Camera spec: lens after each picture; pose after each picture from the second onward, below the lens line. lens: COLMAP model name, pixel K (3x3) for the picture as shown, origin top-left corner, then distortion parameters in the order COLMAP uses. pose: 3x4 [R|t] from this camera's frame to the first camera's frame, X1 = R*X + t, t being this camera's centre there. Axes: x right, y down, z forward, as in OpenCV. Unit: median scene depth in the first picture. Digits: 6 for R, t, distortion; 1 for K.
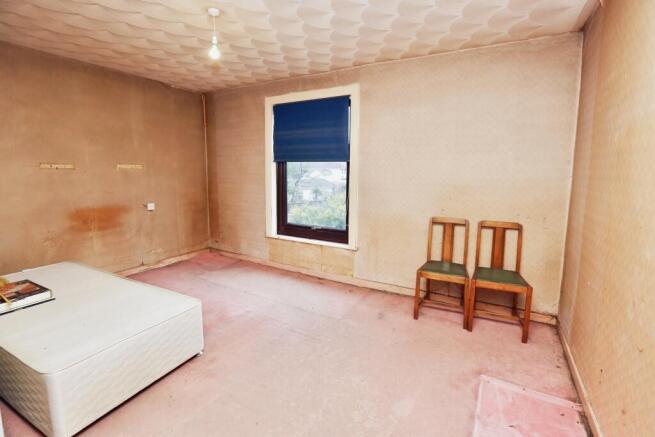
lens RADIAL K [[322.6, 0, 327.1], [0, 322.6, 215.4], [0, 0, 1]] dist [0.001786, 0.000359]
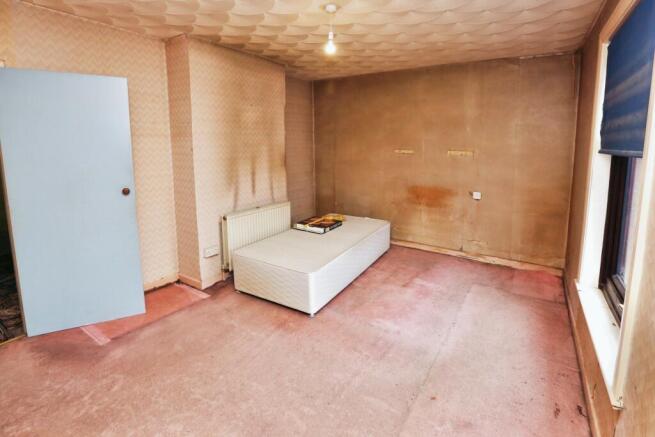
lens RADIAL K [[315.5, 0, 337.9], [0, 315.5, 189.5], [0, 0, 1]] dist [-0.001260, -0.000134]
pose [[-0.045592, 0.151044, -0.987475, 0.417786], [-0.158440, 0.974897, 0.156435, -0.134729], [0.986315, 0.163588, -0.020516, 0.659111]]
